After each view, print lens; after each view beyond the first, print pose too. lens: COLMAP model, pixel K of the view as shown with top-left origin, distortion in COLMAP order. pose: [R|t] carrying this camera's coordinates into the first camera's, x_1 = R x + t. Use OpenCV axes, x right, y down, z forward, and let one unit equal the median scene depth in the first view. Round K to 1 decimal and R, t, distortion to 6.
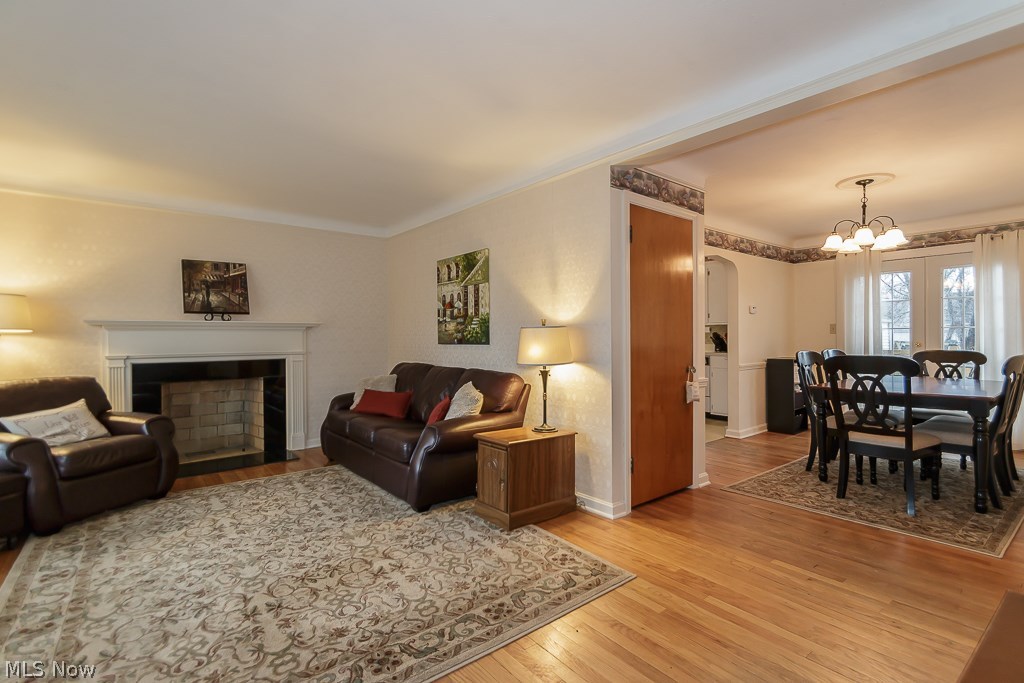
lens RADIAL K [[492.6, 0, 550.3], [0, 492.6, 337.3], [0, 0, 1]] dist [0.002464, -0.003010]
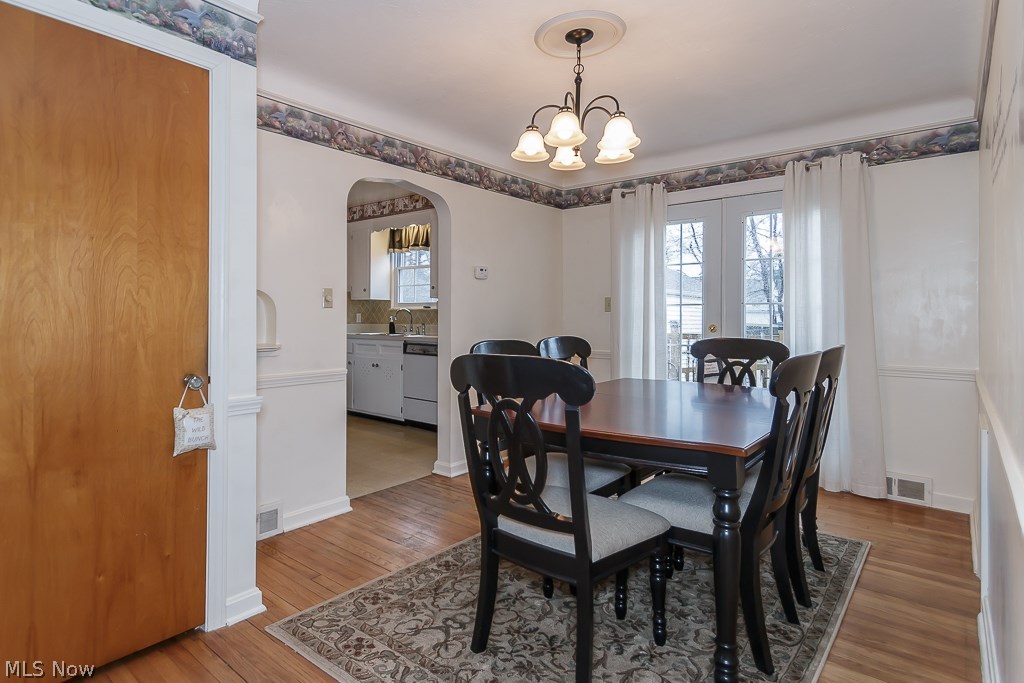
lens RADIAL K [[517.9, 0, 522.5], [0, 517.9, 313.3], [0, 0, 1]] dist [0.015177, -0.004070]
pose [[0.988736, 0.009842, 0.149348, 0.441373], [-0.009085, 0.999942, -0.005748, -0.000263], [-0.149396, 0.004326, 0.988768, 0.390577]]
